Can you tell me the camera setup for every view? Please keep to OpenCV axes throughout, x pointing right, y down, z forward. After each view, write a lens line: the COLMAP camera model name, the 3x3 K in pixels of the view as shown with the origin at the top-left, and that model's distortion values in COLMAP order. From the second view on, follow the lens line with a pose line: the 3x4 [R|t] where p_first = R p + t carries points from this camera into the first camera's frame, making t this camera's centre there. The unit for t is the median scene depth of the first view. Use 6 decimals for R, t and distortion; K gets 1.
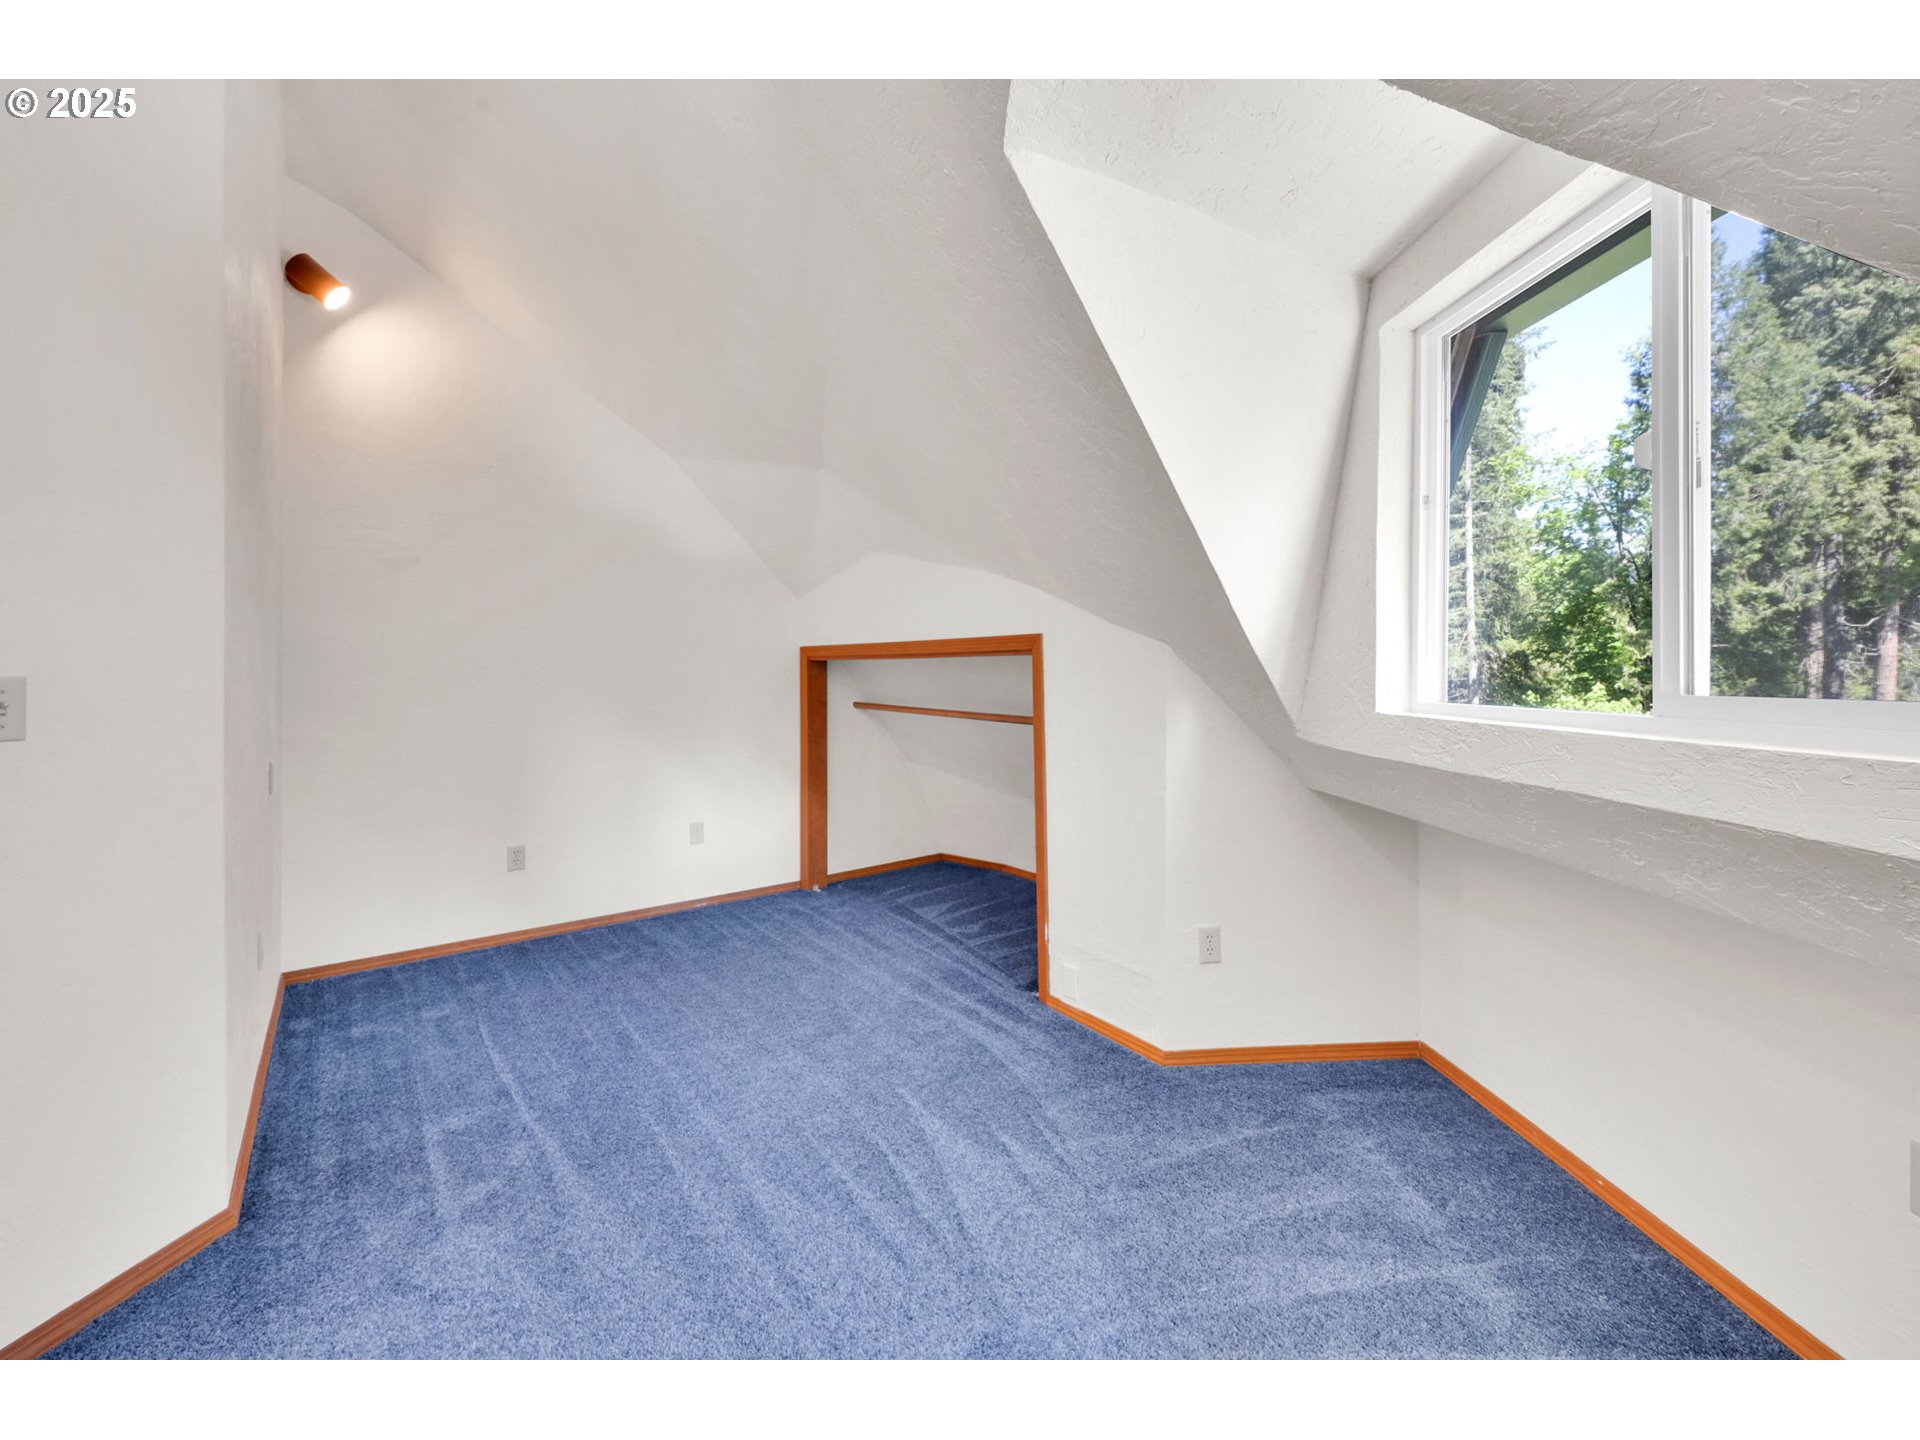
lens RADIAL K [[778.6, 0, 954.1], [0, 778.6, 696.7], [0, 0, 1]] dist [-0.000158, 0.000173]
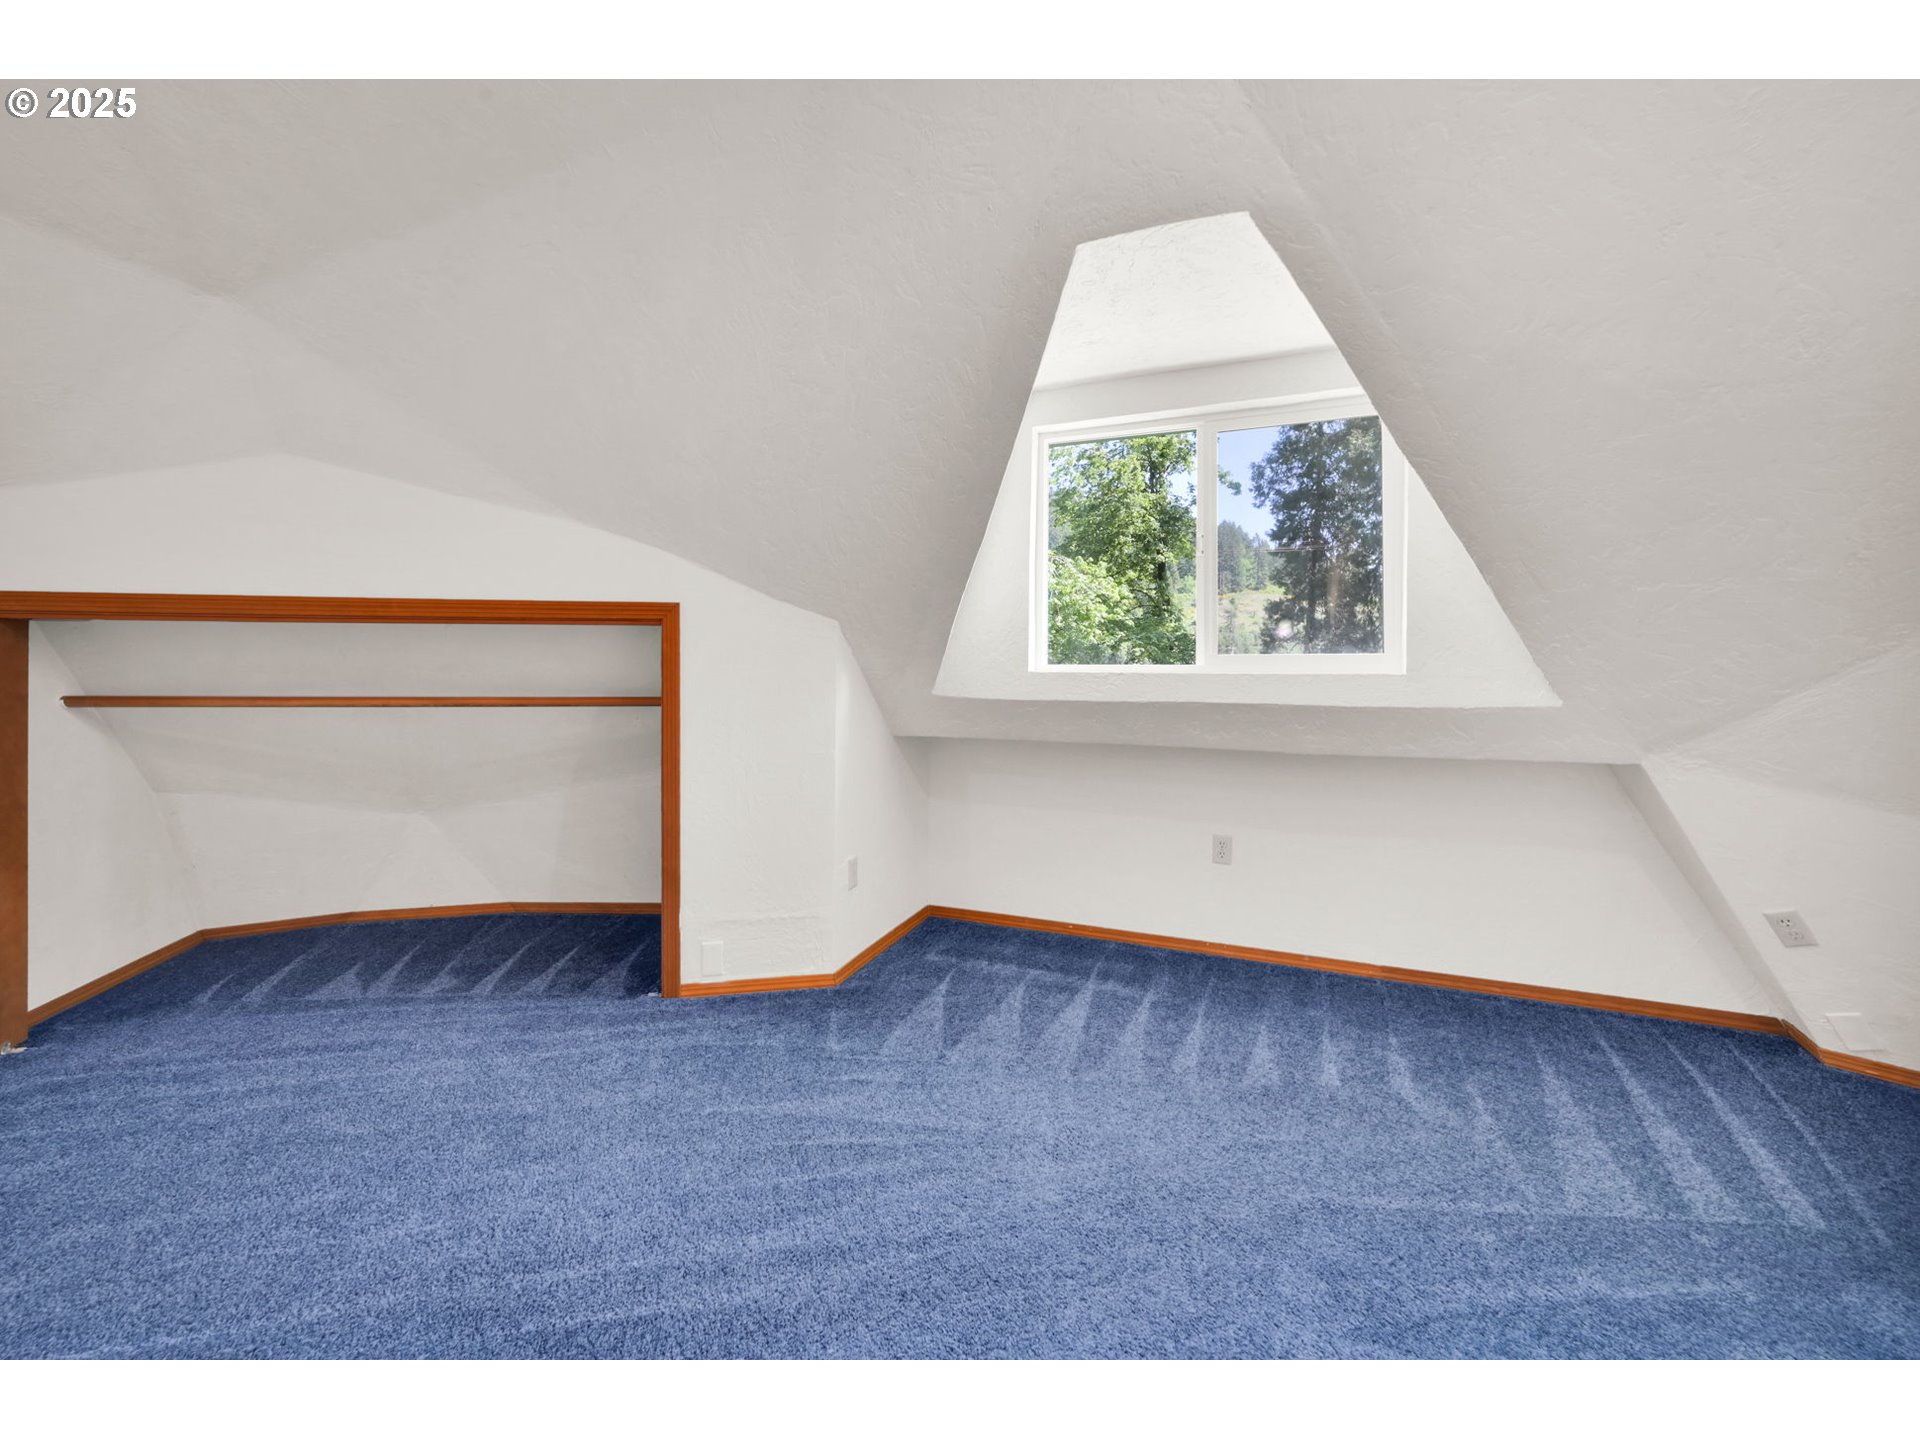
lens RADIAL K [[778.6, 0, 954.1], [0, 778.6, 696.7], [0, 0, 1]] dist [-0.000158, 0.000173]
pose [[0.426466, -0.037988, 0.903705, -0.684620], [0.027435, 0.999201, 0.029055, 0.015612], [-0.904087, 0.012403, 0.427168, 0.337284]]
